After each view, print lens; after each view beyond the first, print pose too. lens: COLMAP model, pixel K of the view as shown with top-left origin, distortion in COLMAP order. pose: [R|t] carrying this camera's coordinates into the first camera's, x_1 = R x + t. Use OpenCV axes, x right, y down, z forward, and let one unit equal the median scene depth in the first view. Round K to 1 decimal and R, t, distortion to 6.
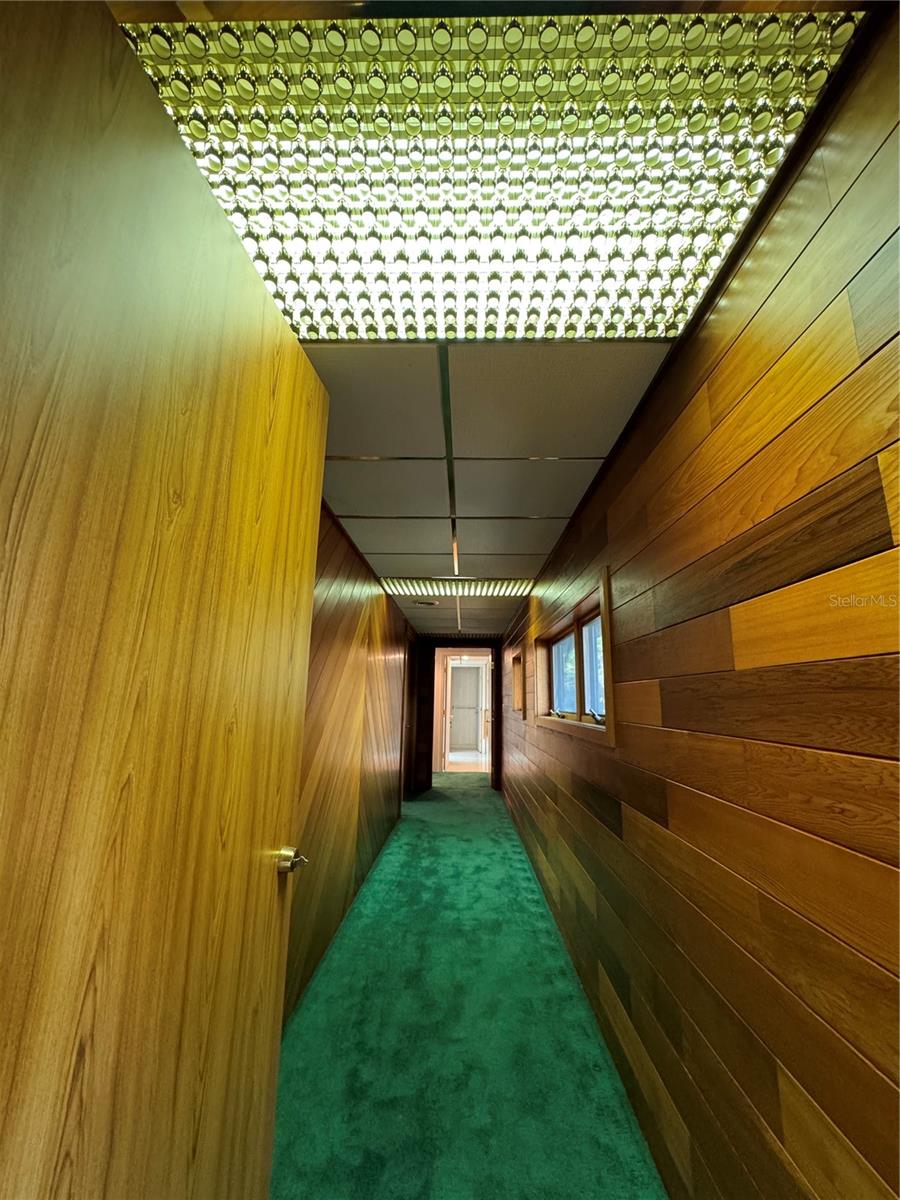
lens RADIAL K [[478.1, 0, 457.5], [0, 478.1, 598.2], [0, 0, 1]] dist [0.002476, -0.001451]
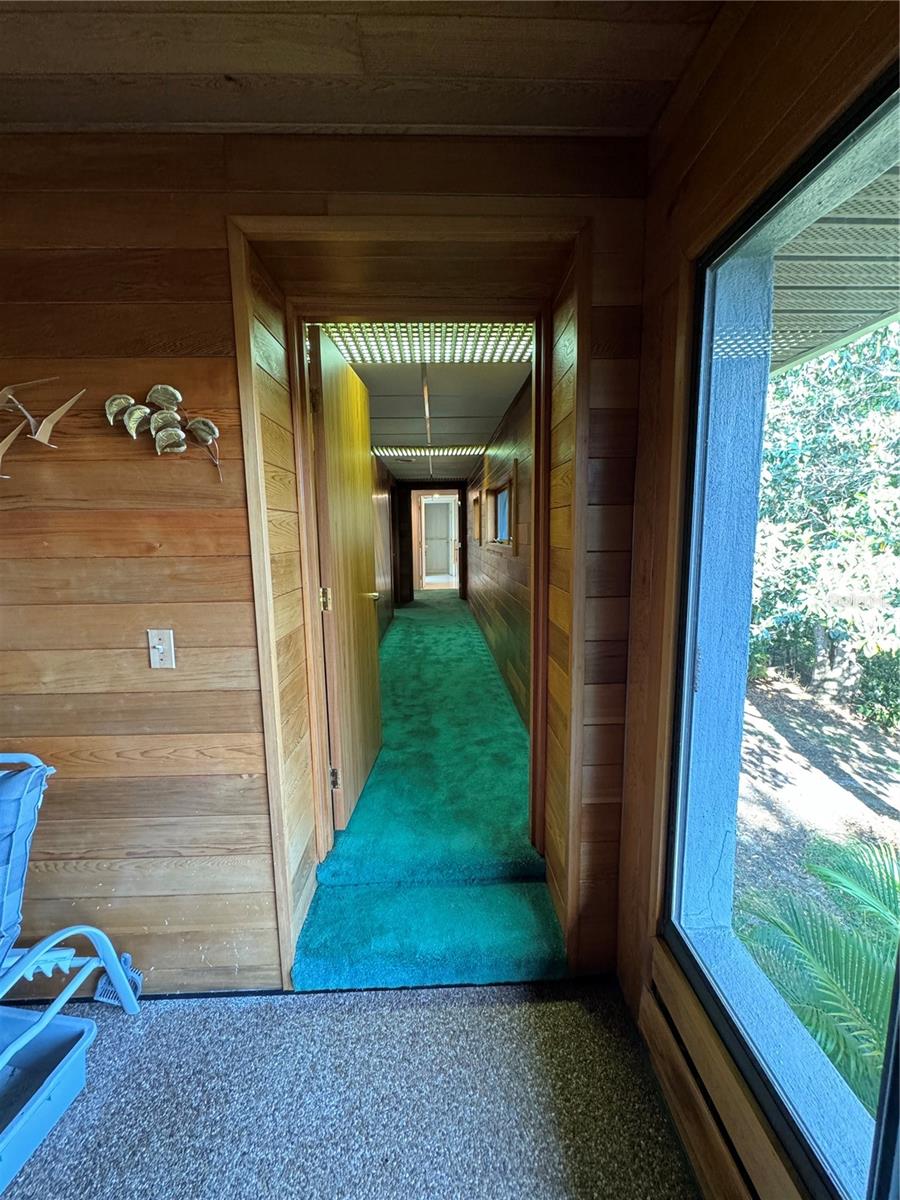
lens RADIAL K [[478.1, 0, 452.0], [0, 478.1, 601.8], [0, 0, 1]] dist [0.002476, -0.001451]
pose [[0.998456, -0.035312, 0.042870, -0.009995], [0.018150, 0.936934, 0.349034, -0.085936], [-0.052491, -0.347717, 0.936129, -0.376477]]
